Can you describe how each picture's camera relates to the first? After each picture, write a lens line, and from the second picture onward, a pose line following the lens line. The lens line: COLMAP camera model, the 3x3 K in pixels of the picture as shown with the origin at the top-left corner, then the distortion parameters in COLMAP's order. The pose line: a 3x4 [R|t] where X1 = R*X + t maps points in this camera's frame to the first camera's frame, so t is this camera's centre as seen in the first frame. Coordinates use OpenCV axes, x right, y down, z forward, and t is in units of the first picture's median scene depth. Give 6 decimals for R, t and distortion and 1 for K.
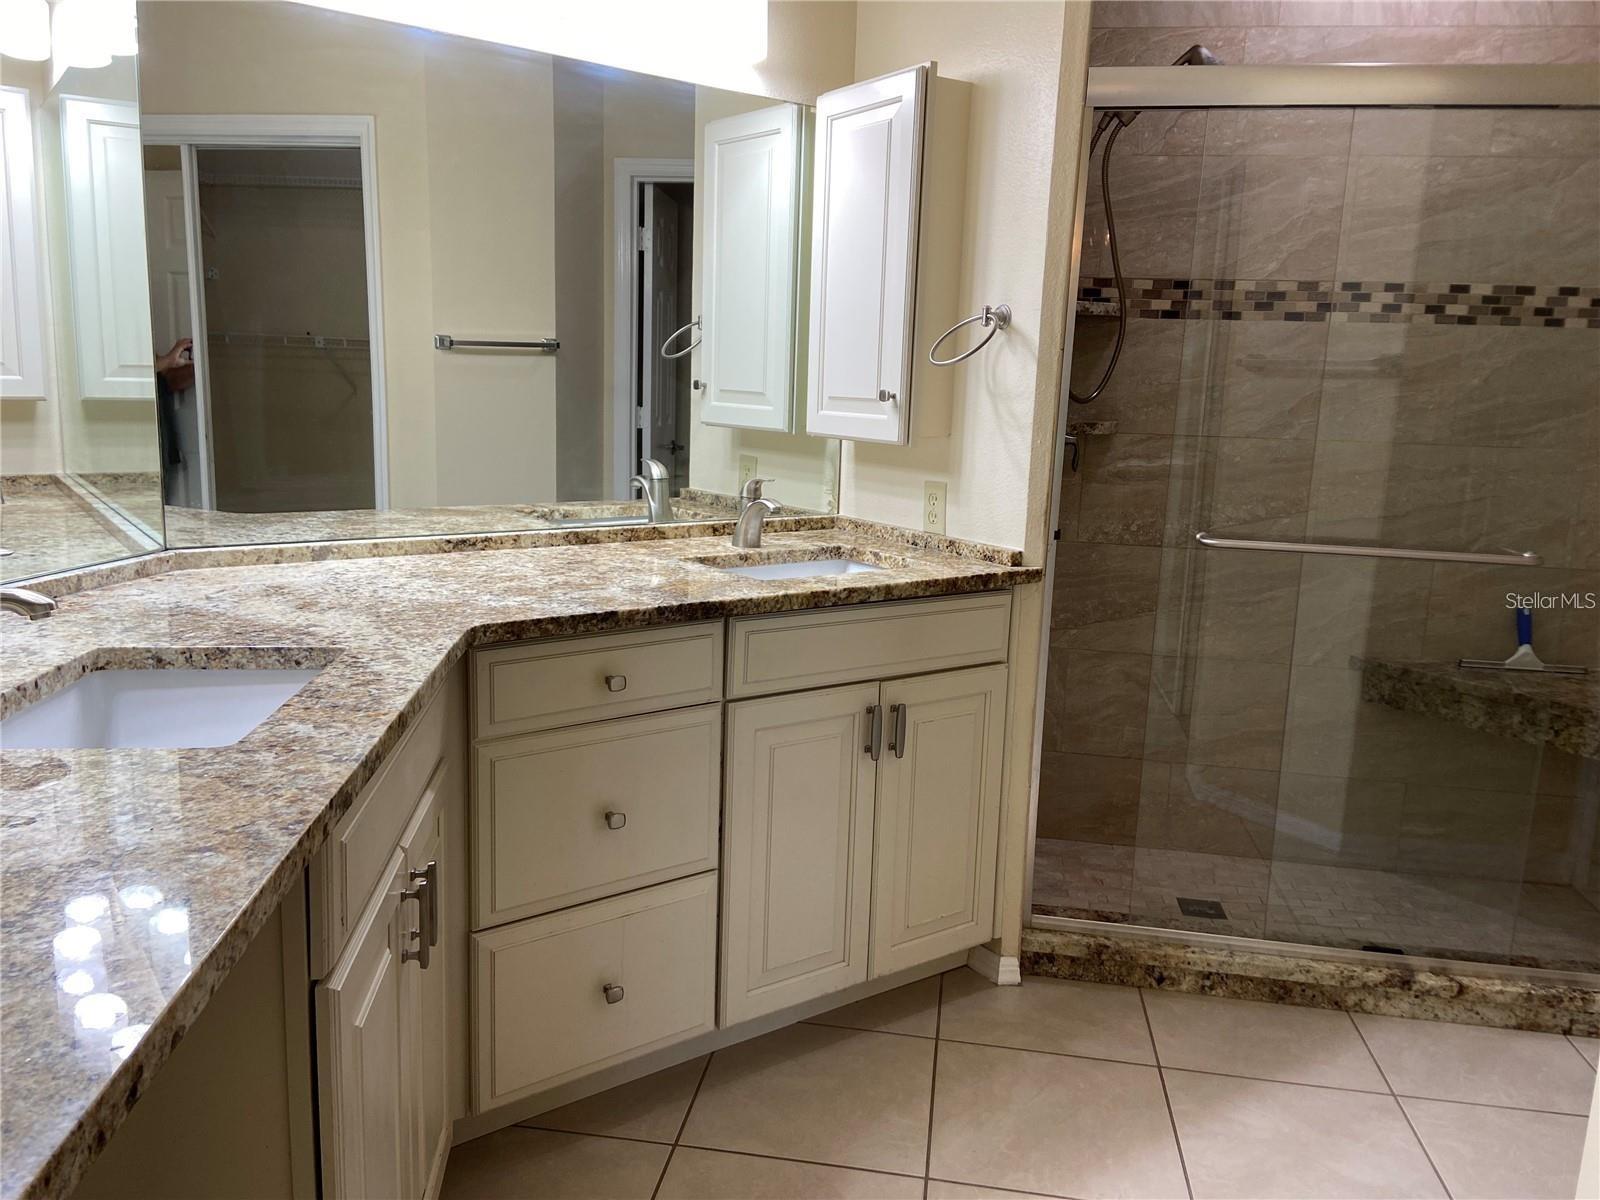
lens RADIAL K [[1203.8, 0, 799.8], [0, 1203.8, 578.0], [0, 0, 1]] dist [0.139870, -0.171788]
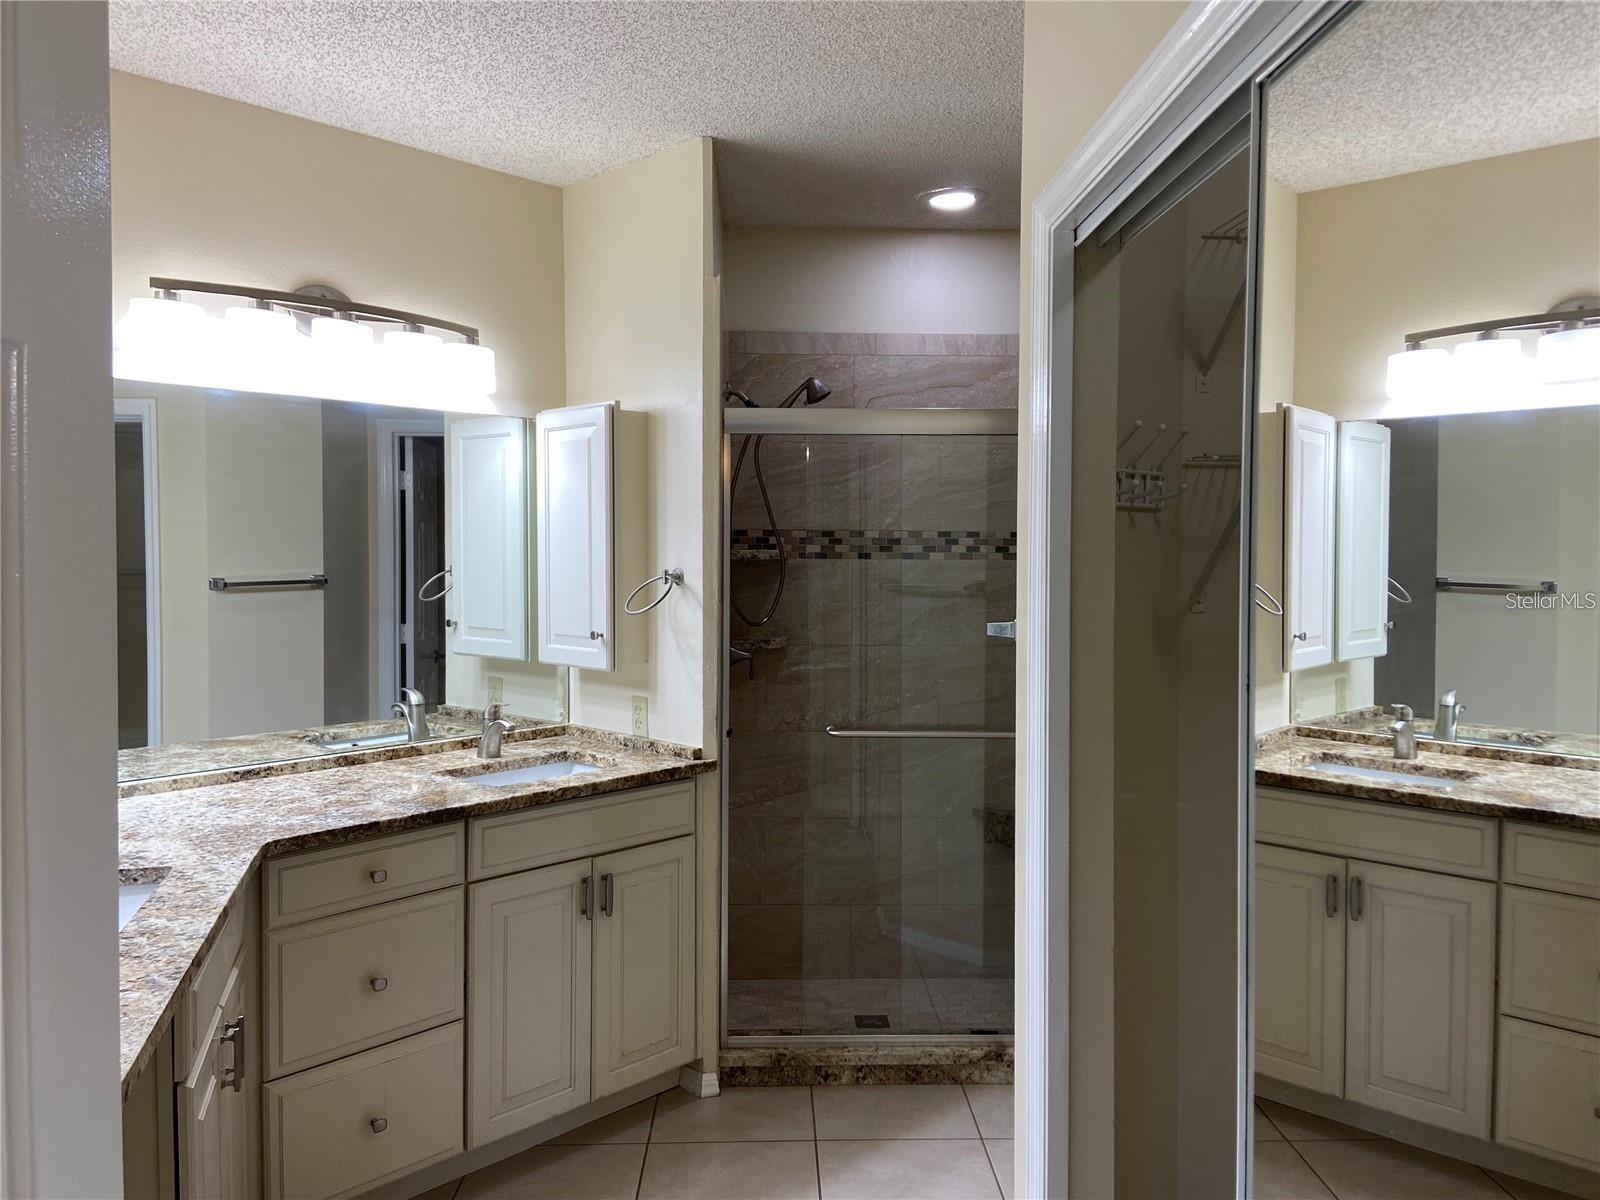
lens RADIAL K [[1203.8, 0, 799.8], [0, 1203.8, 578.0], [0, 0, 1]] dist [0.139870, -0.171788]
pose [[0.983158, -0.037096, 0.178955, 0.054710], [0.061749, 0.989025, -0.134226, -0.020618], [-0.172011, 0.143016, 0.974658, -0.326570]]
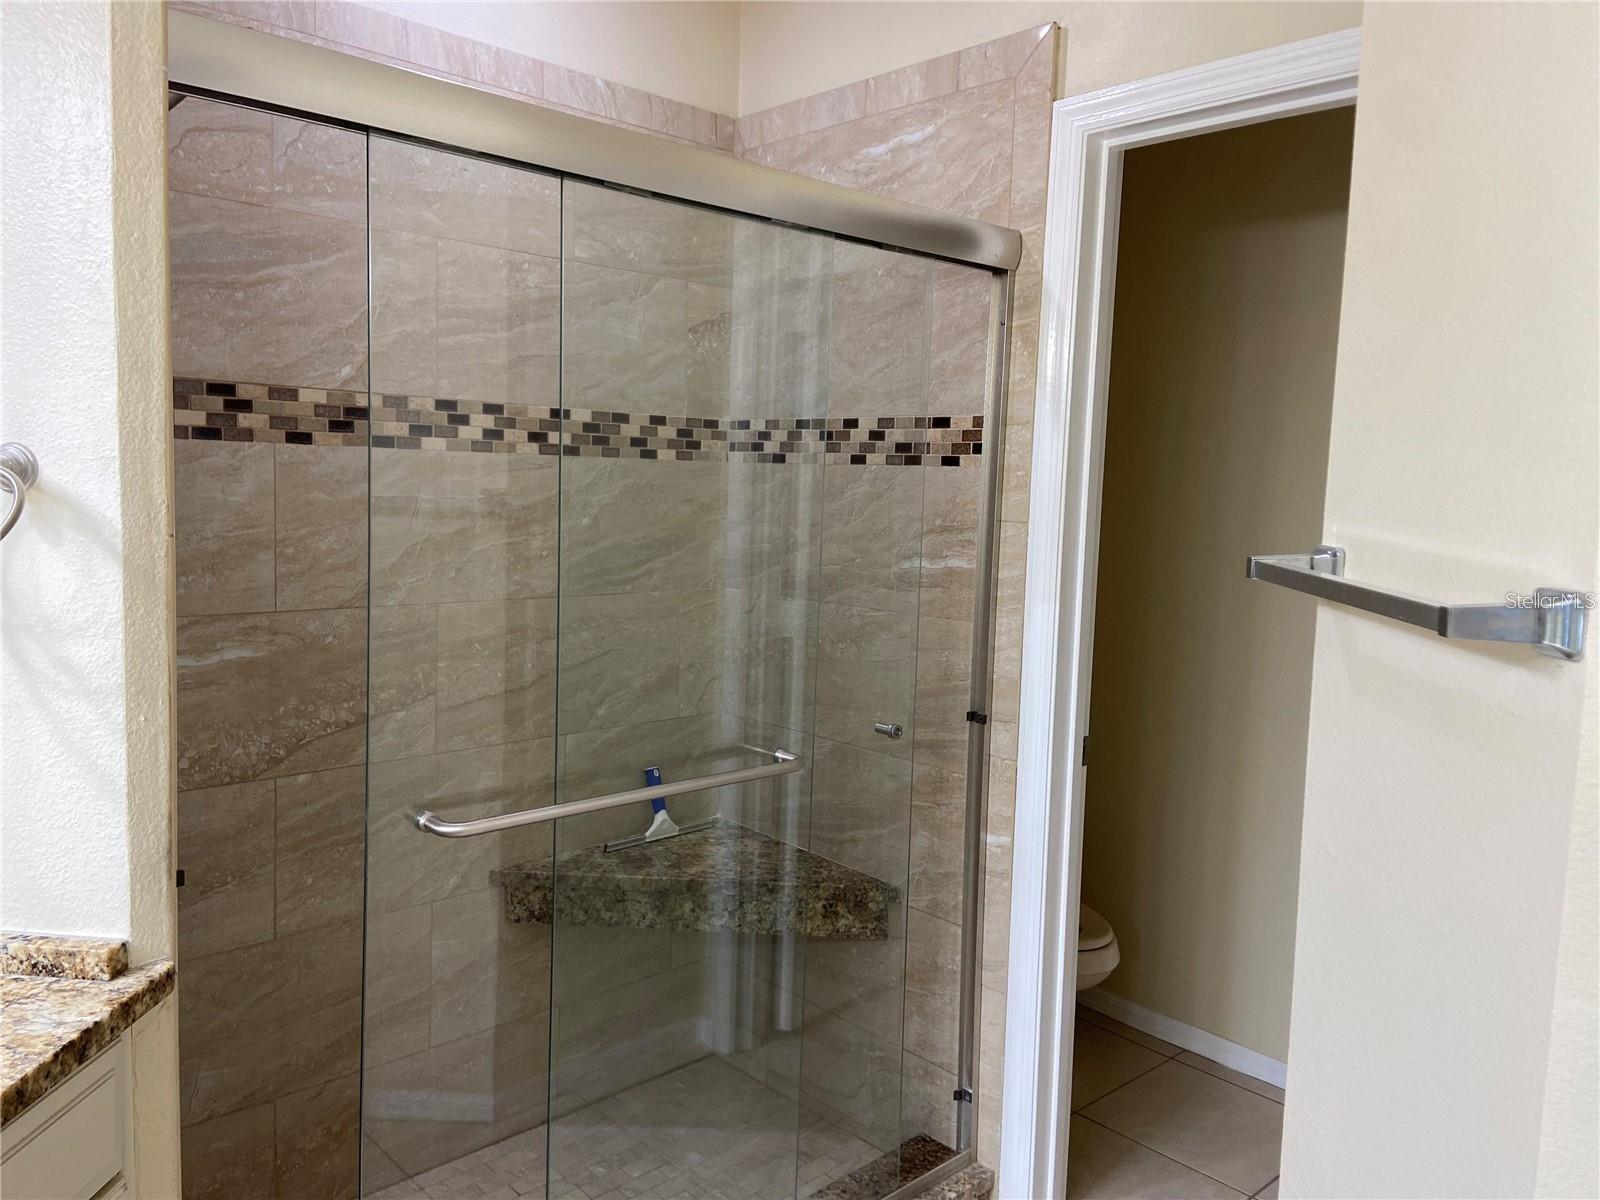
lens RADIAL K [[1203.8, 0, 799.8], [0, 1203.8, 578.0], [0, 0, 1]] dist [0.139870, -0.171788]
pose [[0.615995, -0.086194, 0.783020, -0.026306], [0.125289, 0.992063, 0.010642, -0.129578], [-0.777723, 0.091548, 0.621905, 0.431164]]
